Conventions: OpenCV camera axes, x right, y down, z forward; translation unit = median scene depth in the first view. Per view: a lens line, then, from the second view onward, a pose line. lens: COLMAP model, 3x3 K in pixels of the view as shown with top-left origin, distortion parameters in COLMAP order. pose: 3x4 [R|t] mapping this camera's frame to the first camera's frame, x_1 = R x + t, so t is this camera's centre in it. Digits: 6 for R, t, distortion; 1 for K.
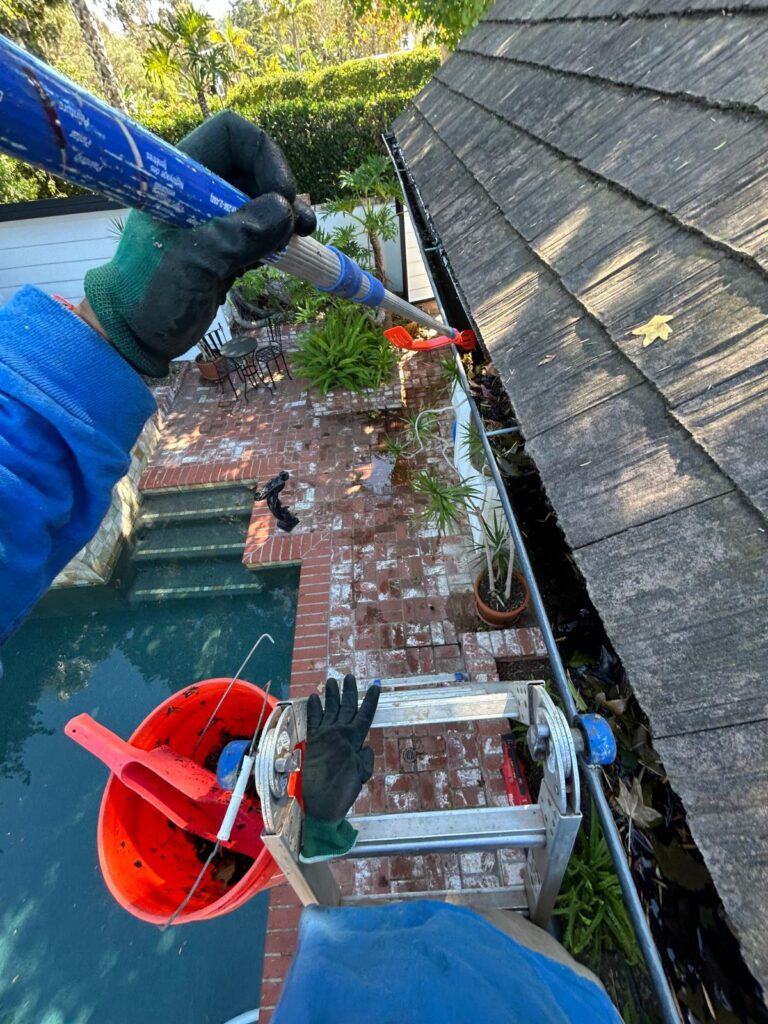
lens RADIAL K [[413.4, 0, 387.4], [0, 413.4, 510.2], [0, 0, 1]] dist [0.001716, -0.001114]
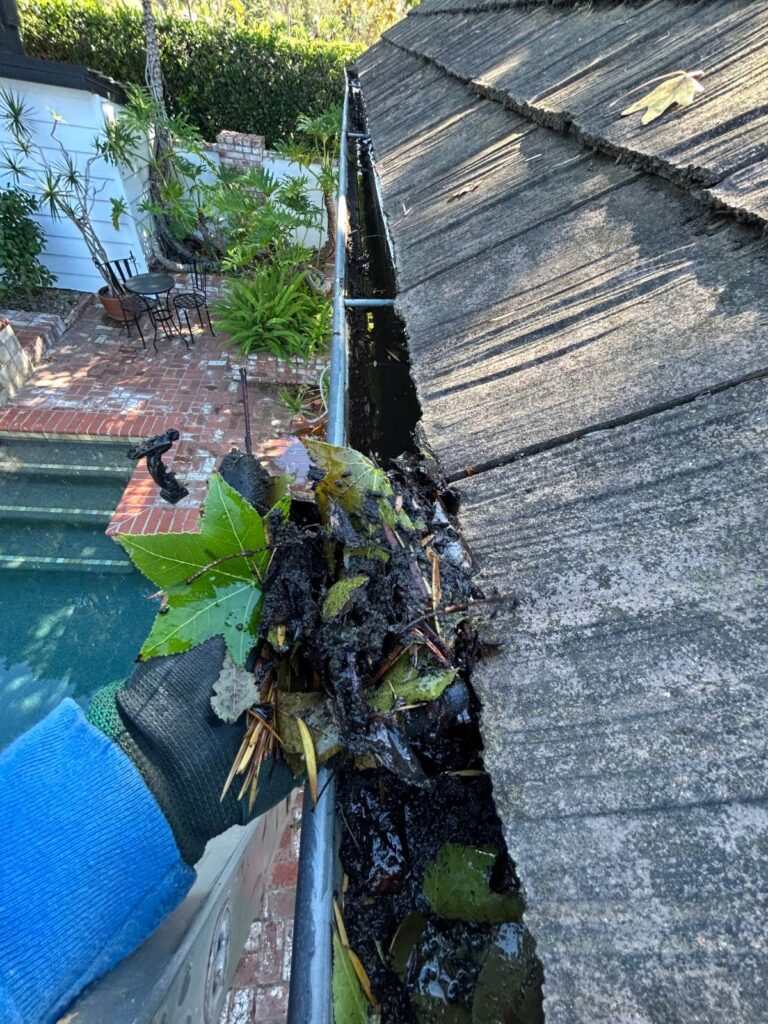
lens RADIAL K [[410.4, 0, 386.8], [0, 410.4, 510.0], [0, 0, 1]] dist [0.002447, 0.000211]
pose [[0.981090, 0.126453, 0.146530, 0.065376], [-0.125545, 0.991967, -0.015466, 0.023943], [-0.147309, -0.003223, 0.989085, 0.119102]]
